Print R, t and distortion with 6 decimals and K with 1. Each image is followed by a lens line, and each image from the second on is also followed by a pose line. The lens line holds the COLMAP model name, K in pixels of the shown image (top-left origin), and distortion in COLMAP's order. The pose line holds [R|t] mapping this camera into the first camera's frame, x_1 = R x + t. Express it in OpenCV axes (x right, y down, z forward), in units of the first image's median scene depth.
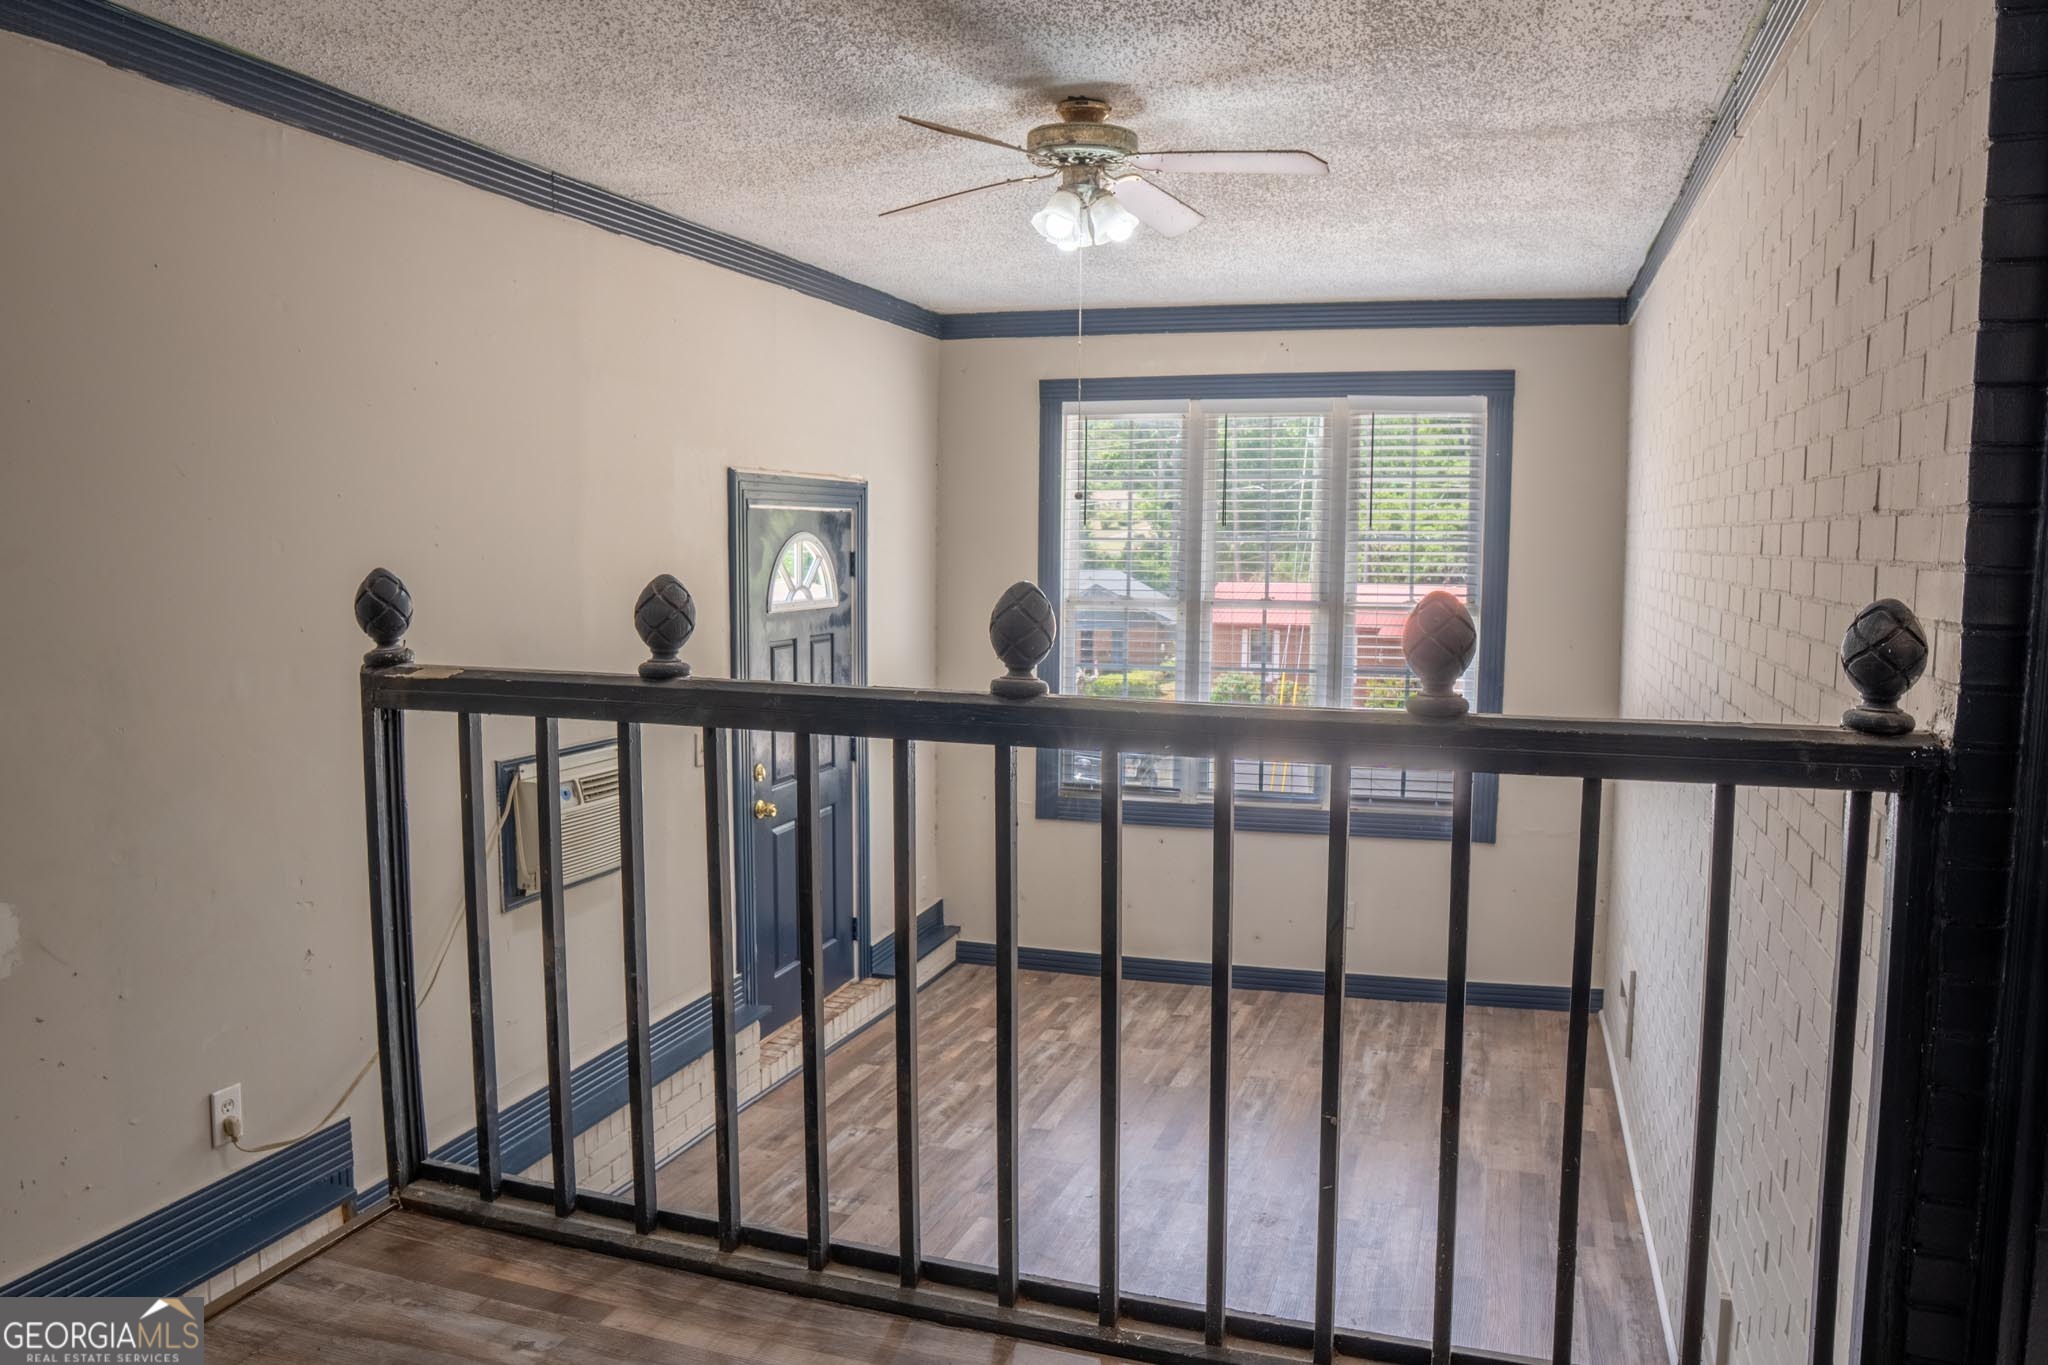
lens RADIAL K [[1446.5, 0, 1011.8], [0, 1446.5, 678.2], [0, 0, 1]] dist [-0.102186, 0.066699]
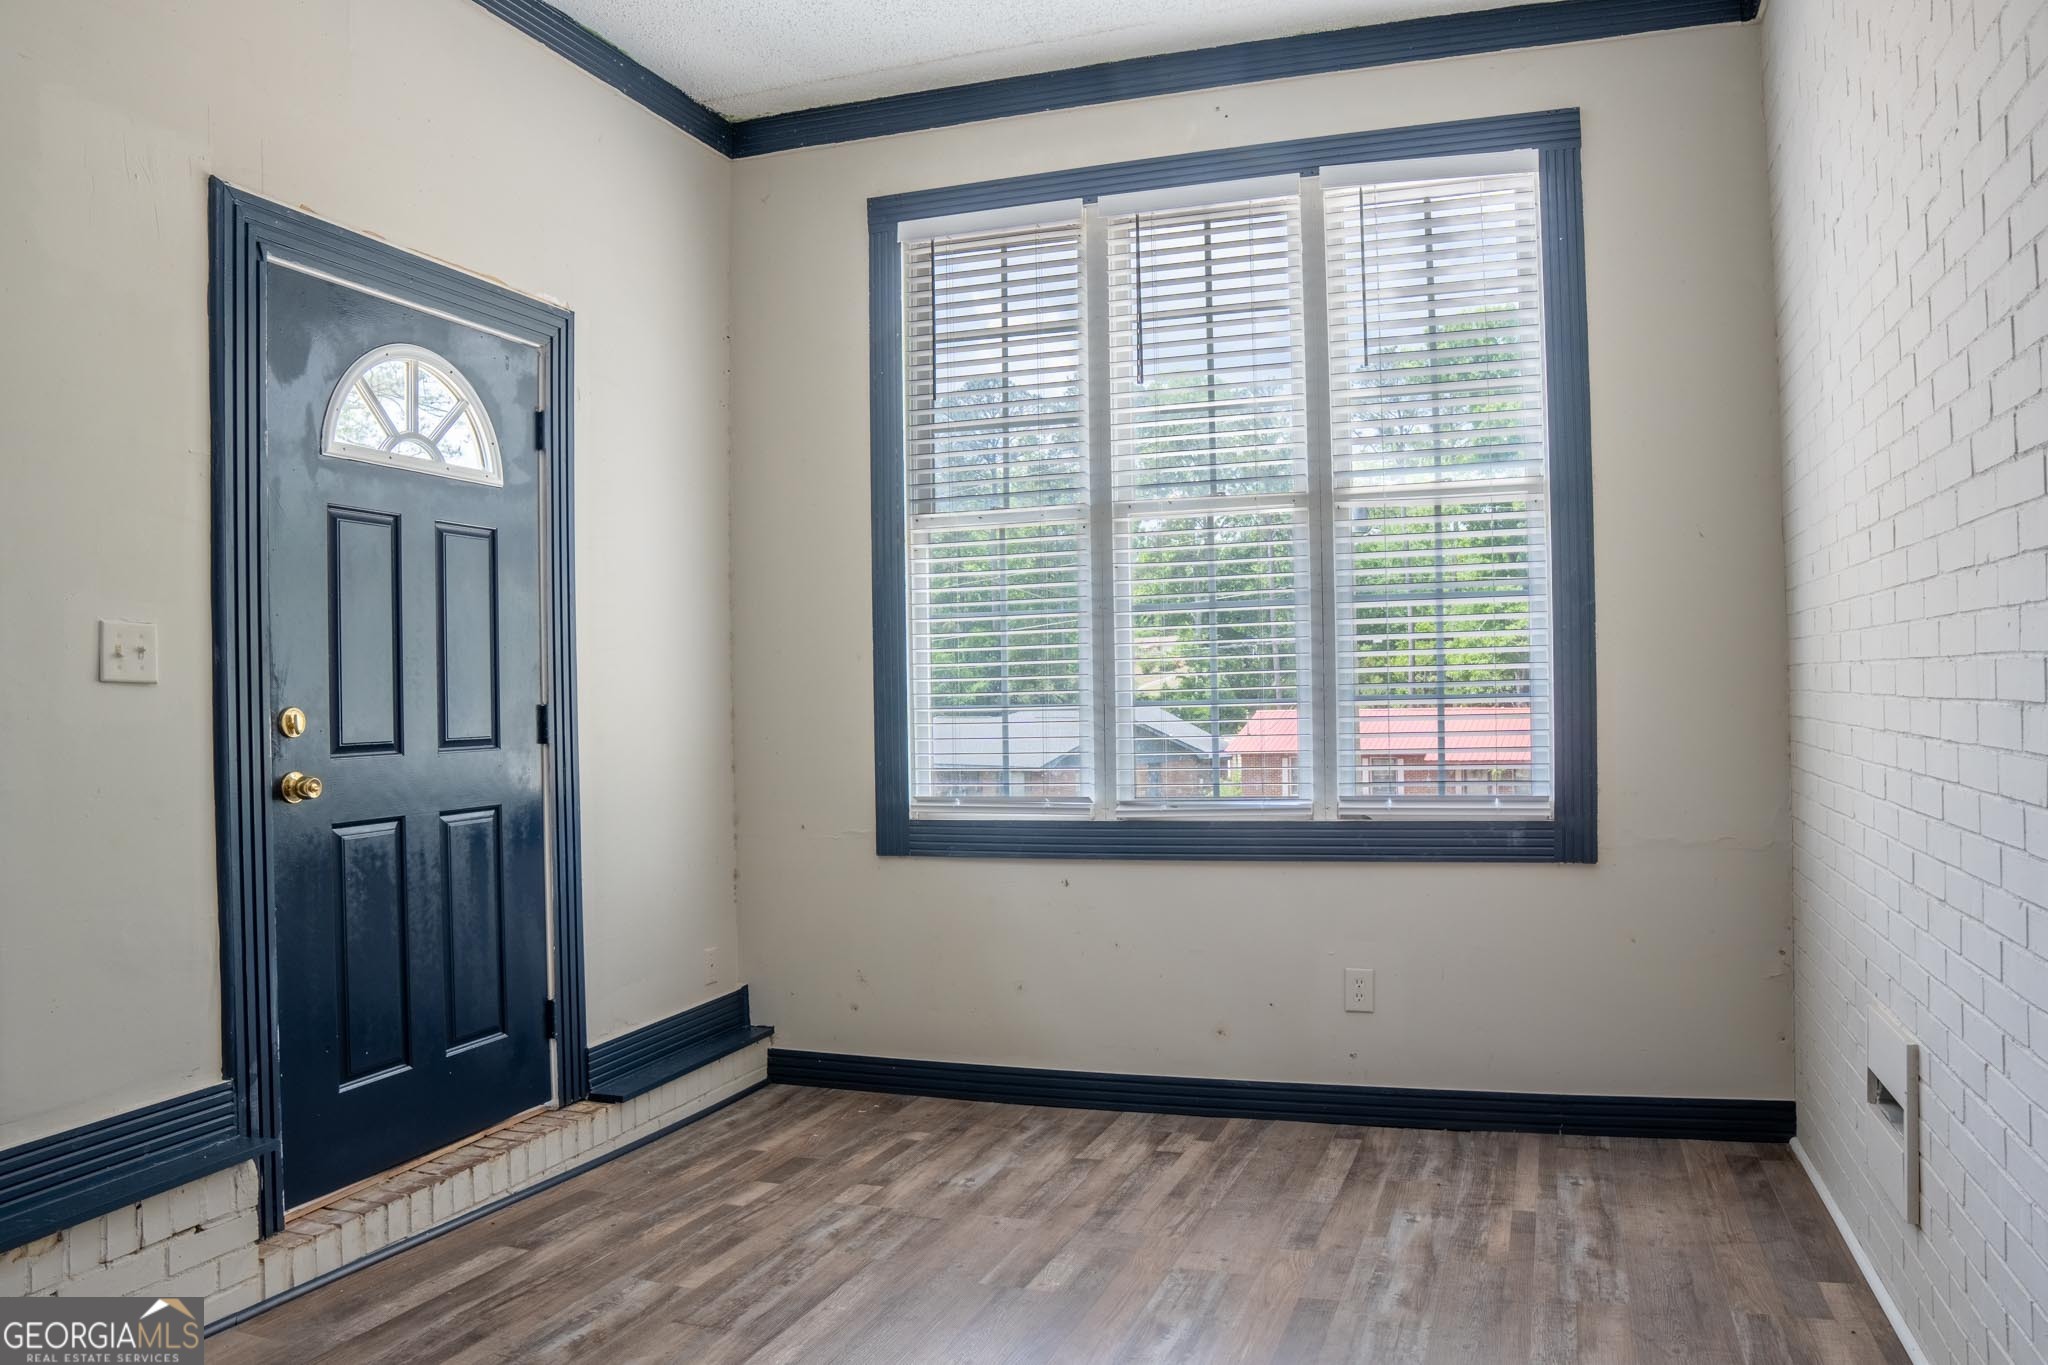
lens RADIAL K [[1446.5, 0, 1011.8], [0, 1446.5, 678.2], [0, 0, 1]] dist [-0.102186, 0.066699]
pose [[0.999214, -0.025000, -0.030750, 0.112826], [0.021651, 0.994258, -0.104793, 0.099205], [0.033194, 0.104045, 0.994019, 0.393214]]
